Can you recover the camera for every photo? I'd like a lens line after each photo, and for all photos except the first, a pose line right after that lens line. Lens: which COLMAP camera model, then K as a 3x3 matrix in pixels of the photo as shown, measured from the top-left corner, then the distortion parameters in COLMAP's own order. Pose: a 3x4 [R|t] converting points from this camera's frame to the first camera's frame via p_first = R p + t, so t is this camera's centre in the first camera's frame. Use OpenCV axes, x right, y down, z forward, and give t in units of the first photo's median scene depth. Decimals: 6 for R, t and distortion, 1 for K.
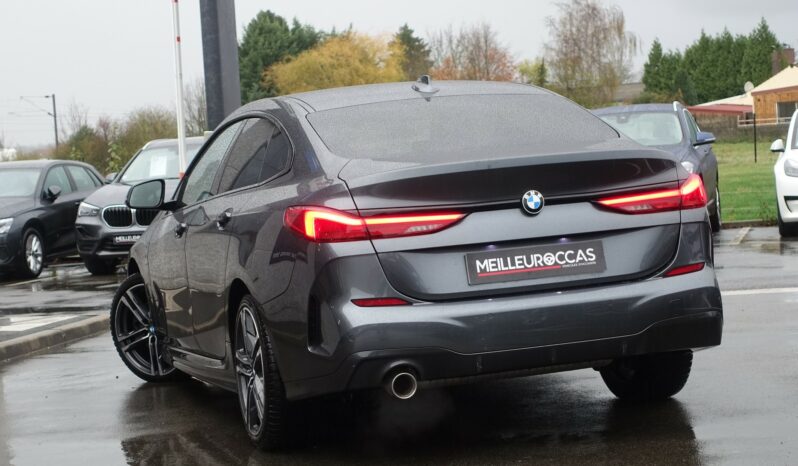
lens RADIAL K [[1704.8, 0, 399.6], [0, 1704.8, 236.1], [0, 0, 1]] dist [-0.009780, 0.000000]
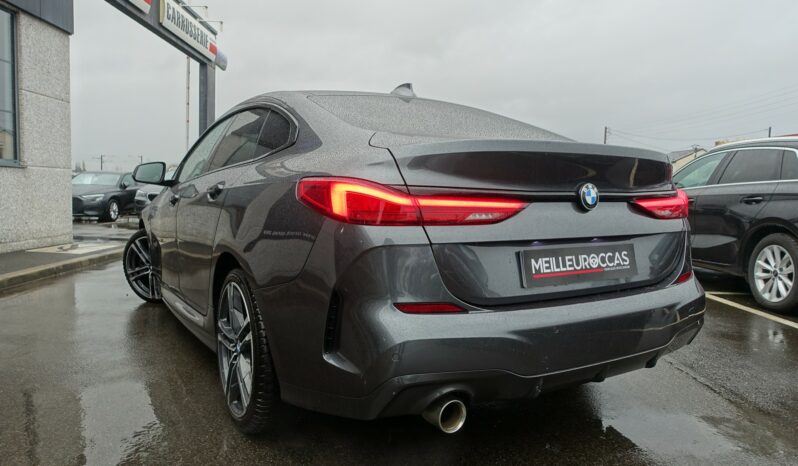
lens RADIAL K [[543.0, 0, 400.1], [0, 543.0, 236.0], [0, 0, 1]] dist [-0.007743, 0.001687]
pose [[0.965918, 0.070773, 0.248985, -0.084393], [-0.077767, 0.996803, 0.018356, 0.002875], [-0.246890, -0.037093, 0.968333, 0.736949]]
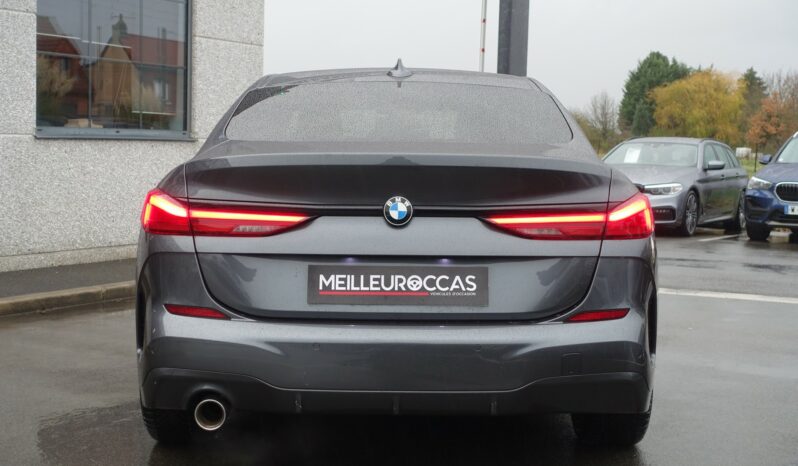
lens RADIAL K [[1108.6, 0, 403.1], [0, 1108.6, 229.3], [0, 0, 1]] dist [-0.039567, 0.000000]
pose [[0.953206, 0.111152, -0.281145, 0.224871], [-0.101892, 0.993666, 0.047391, -0.035776], [0.284632, -0.016527, 0.958494, 0.489646]]
